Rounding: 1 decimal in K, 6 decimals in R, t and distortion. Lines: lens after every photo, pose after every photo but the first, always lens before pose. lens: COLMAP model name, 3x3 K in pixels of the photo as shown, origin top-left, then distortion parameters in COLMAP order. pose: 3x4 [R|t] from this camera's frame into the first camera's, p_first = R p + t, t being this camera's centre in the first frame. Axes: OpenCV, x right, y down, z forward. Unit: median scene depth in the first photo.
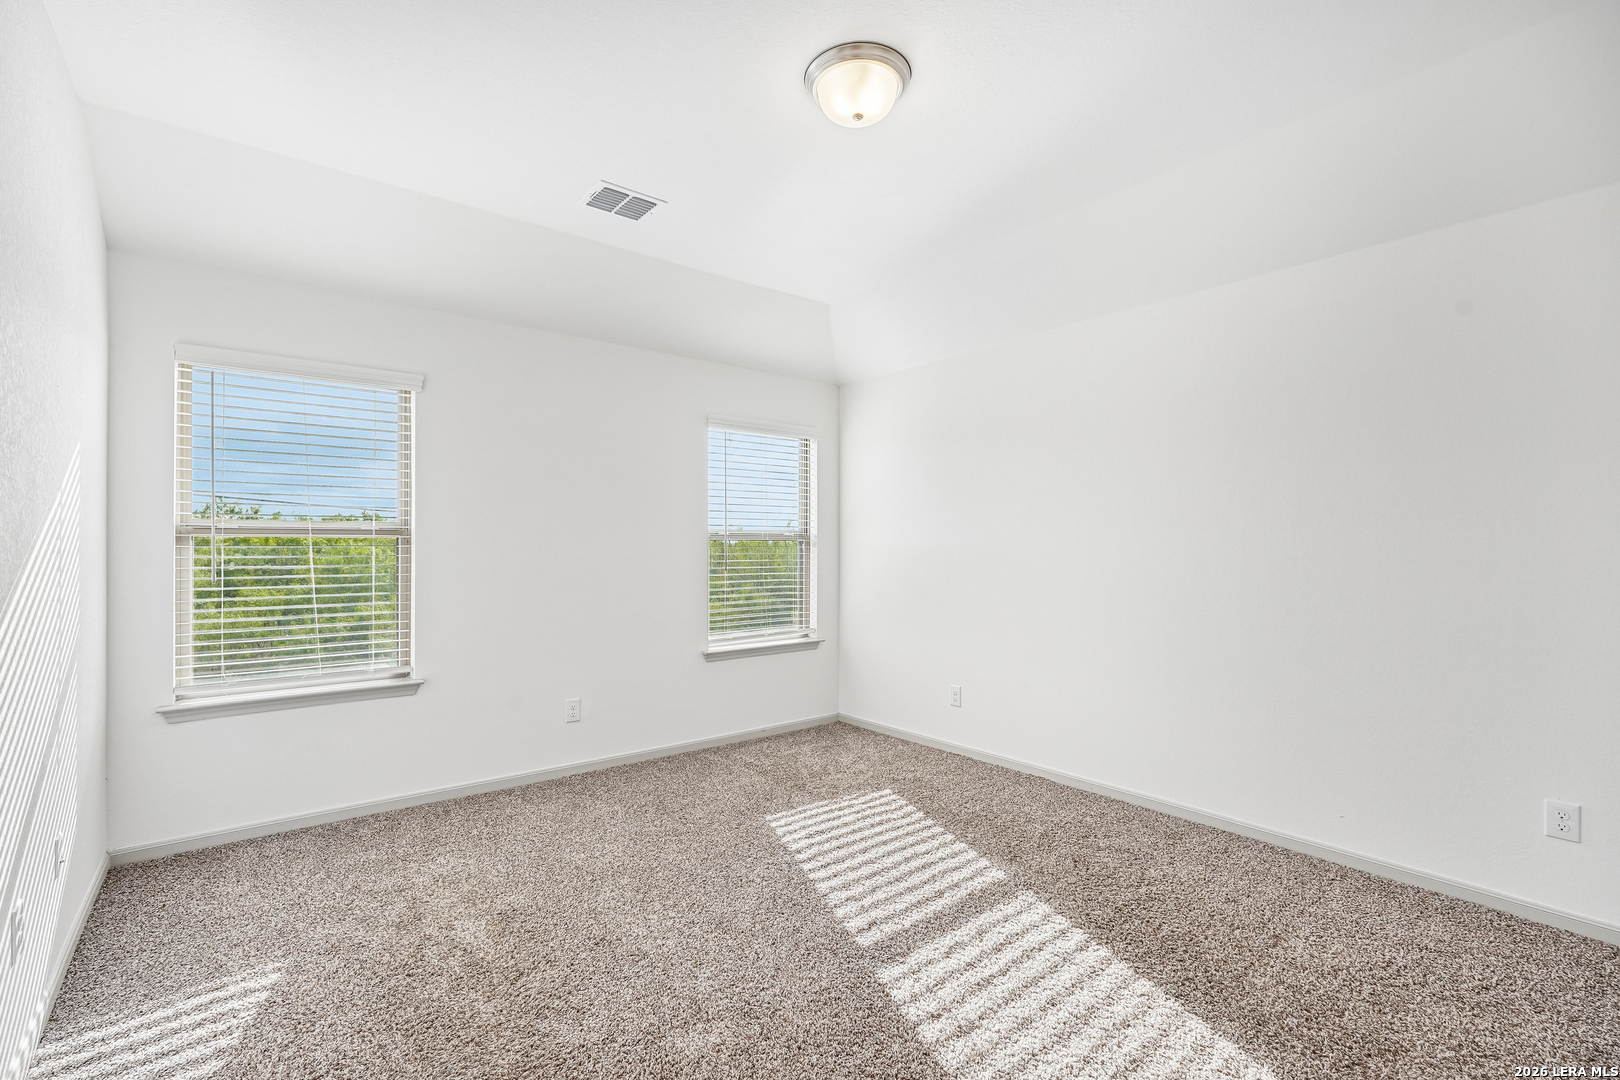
lens RADIAL K [[729.0, 0, 809.4], [0, 729.0, 542.3], [0, 0, 1]] dist [-0.008211, 0.007152]
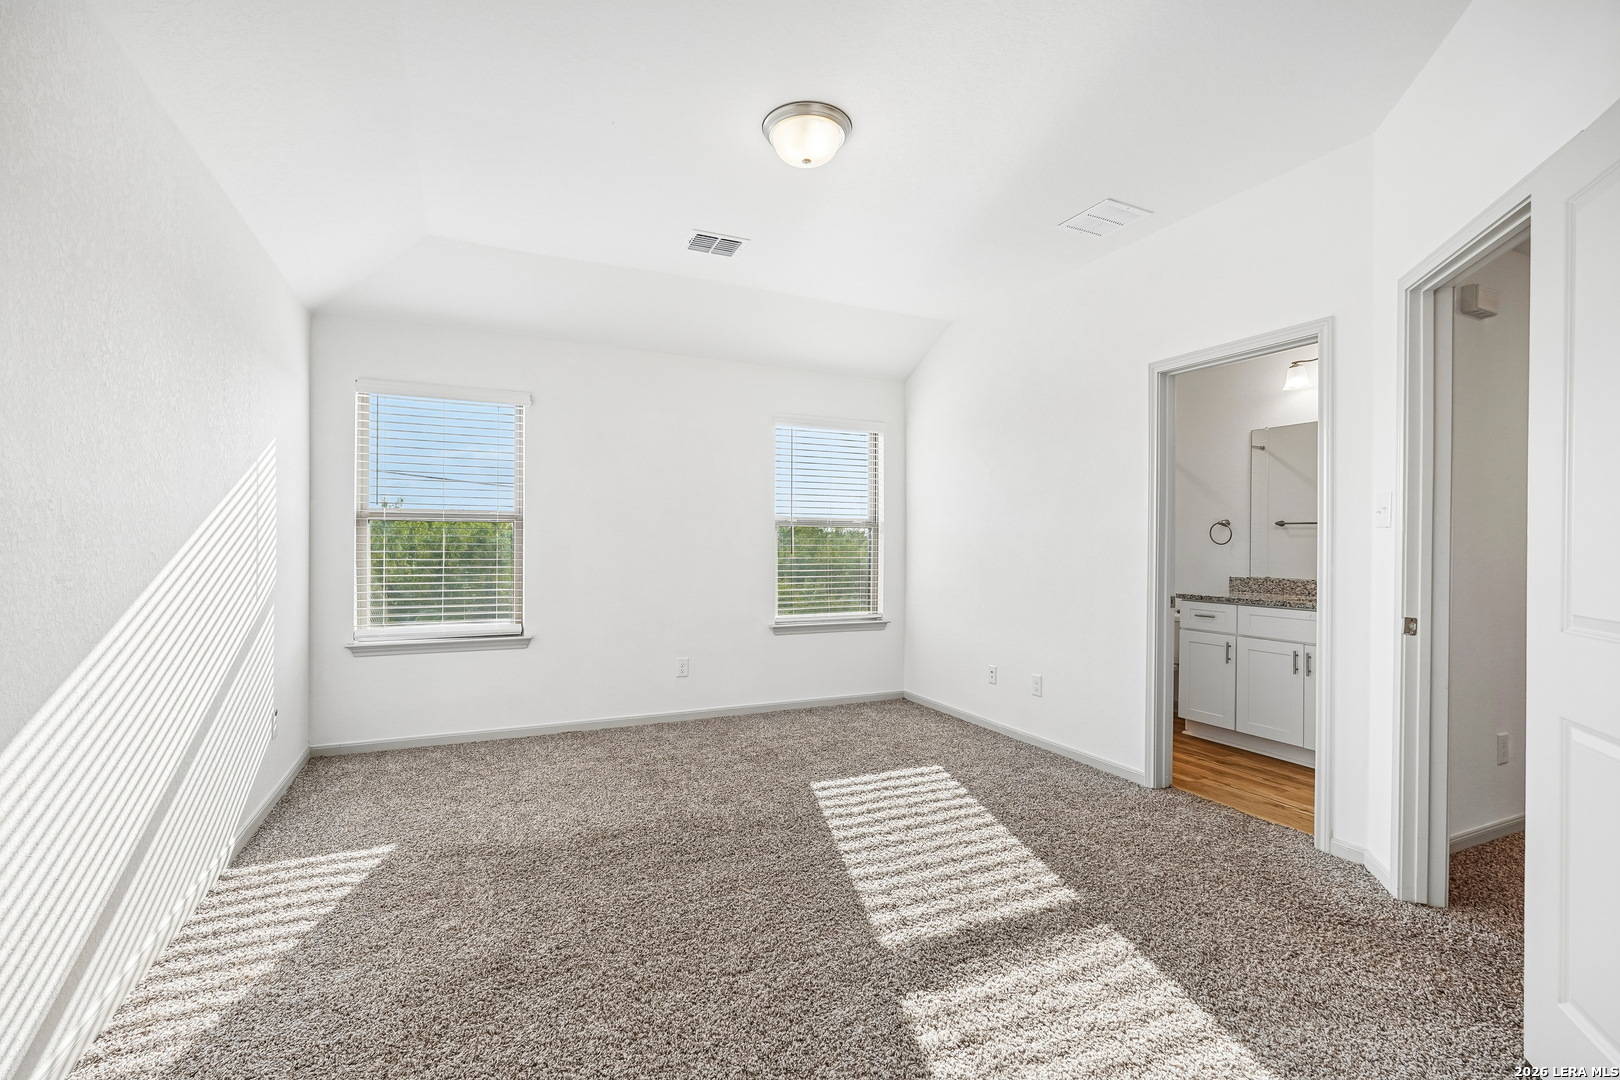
lens RADIAL K [[729.0, 0, 803.9], [0, 729.0, 534.1], [0, 0, 1]] dist [-0.008211, 0.007152]
pose [[0.969094, 0.005619, -0.246626, 0.238326], [-0.005997, 0.999982, -0.000782, 0.012710], [0.246617, 0.002236, 0.969110, -0.098512]]
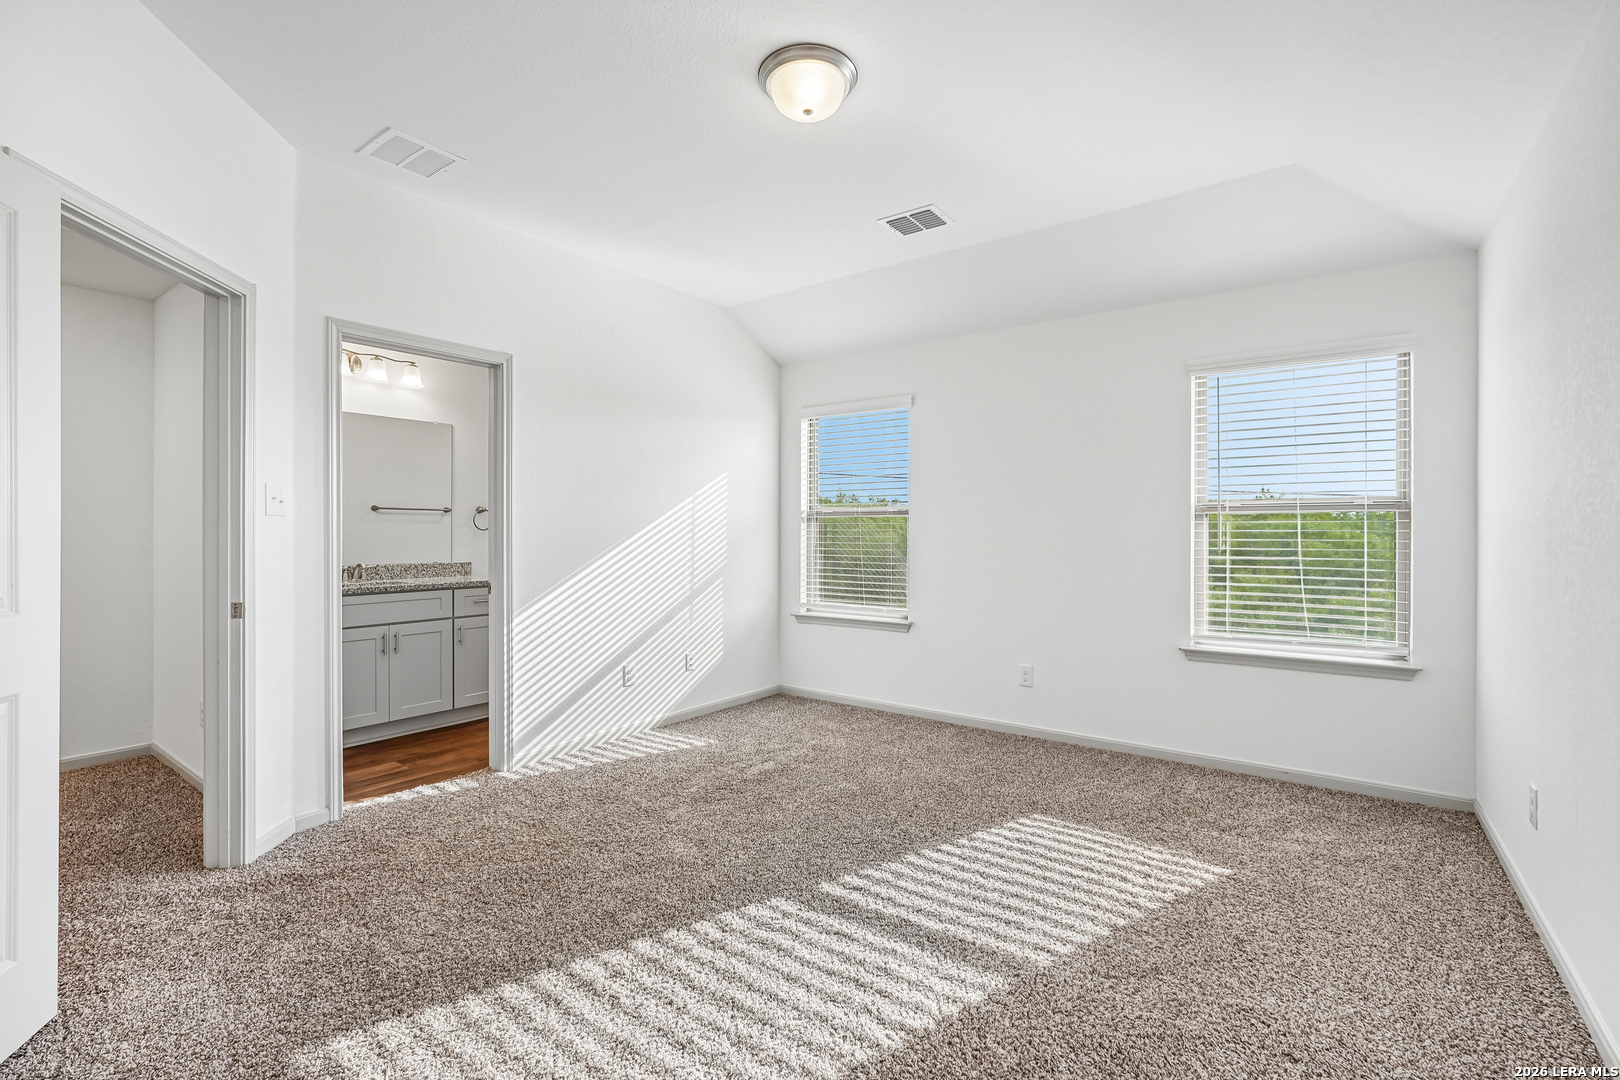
lens RADIAL K [[729.0, 0, 786.7], [0, 729.0, 528.5], [0, 0, 1]] dist [-0.008211, 0.007152]
pose [[0.230053, -0.007838, -0.973147, 0.741881], [-0.000638, 0.999966, -0.008204, 0.028891], [0.973178, 0.002508, 0.230040, 0.483299]]
